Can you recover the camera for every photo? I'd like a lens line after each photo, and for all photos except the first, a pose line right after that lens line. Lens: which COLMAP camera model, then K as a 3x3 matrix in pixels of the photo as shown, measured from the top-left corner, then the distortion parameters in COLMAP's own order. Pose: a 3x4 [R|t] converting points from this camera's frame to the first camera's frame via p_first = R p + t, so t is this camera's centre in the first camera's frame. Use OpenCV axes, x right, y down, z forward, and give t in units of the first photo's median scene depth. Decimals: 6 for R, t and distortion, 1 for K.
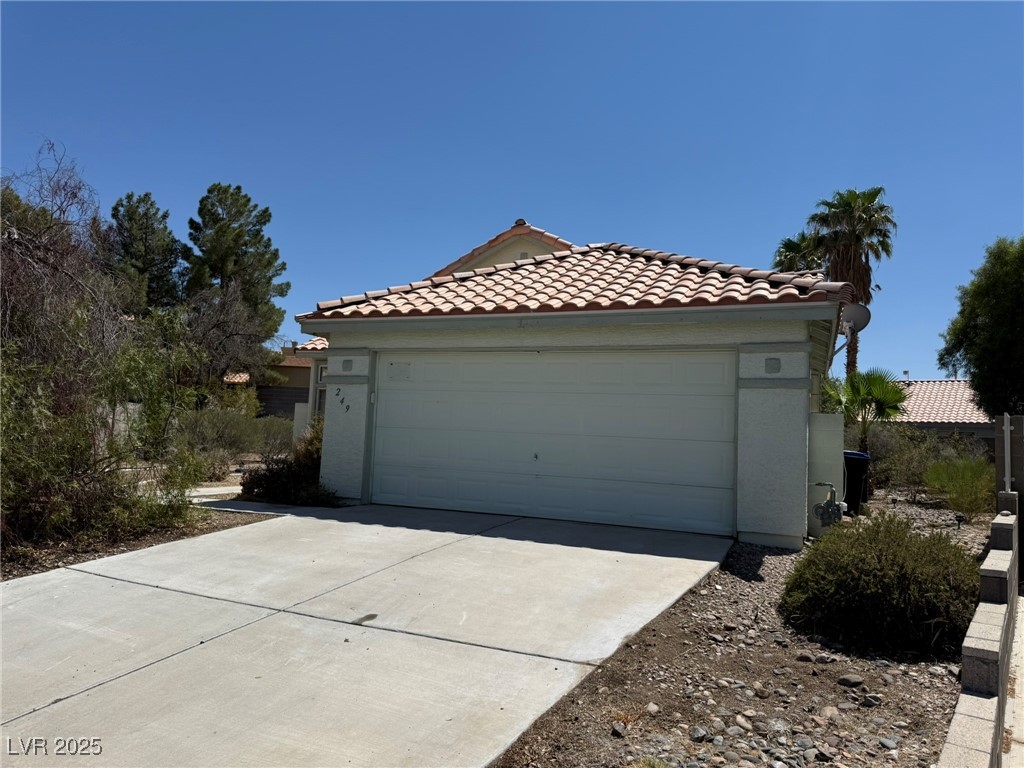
lens RADIAL K [[740.7, 0, 512.0], [0, 740.7, 384.0], [0, 0, 1]] dist [0.060347, -0.081203]
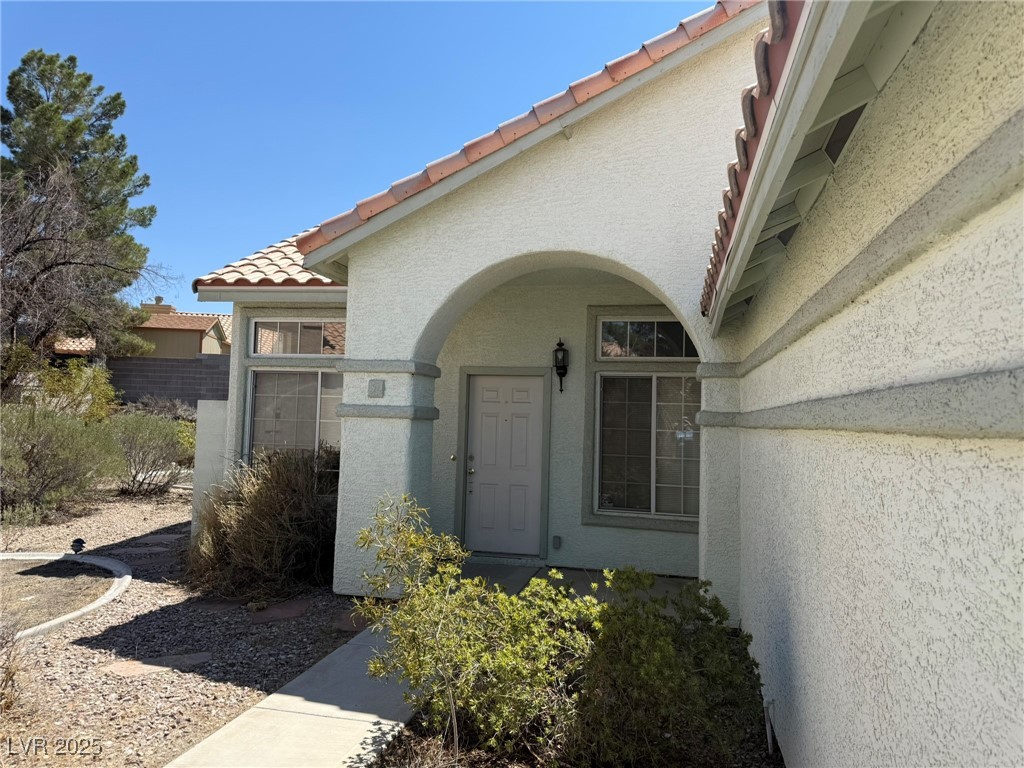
lens RADIAL K [[753.7, 0, 512.0], [0, 753.7, 384.0], [0, 0, 1]] dist [0.005707, 0.005684]
pose [[0.986723, -0.003541, 0.162373, -0.090616], [-0.003243, 0.999133, 0.041495, -0.002275], [-0.162379, -0.041470, 0.985857, 0.261740]]
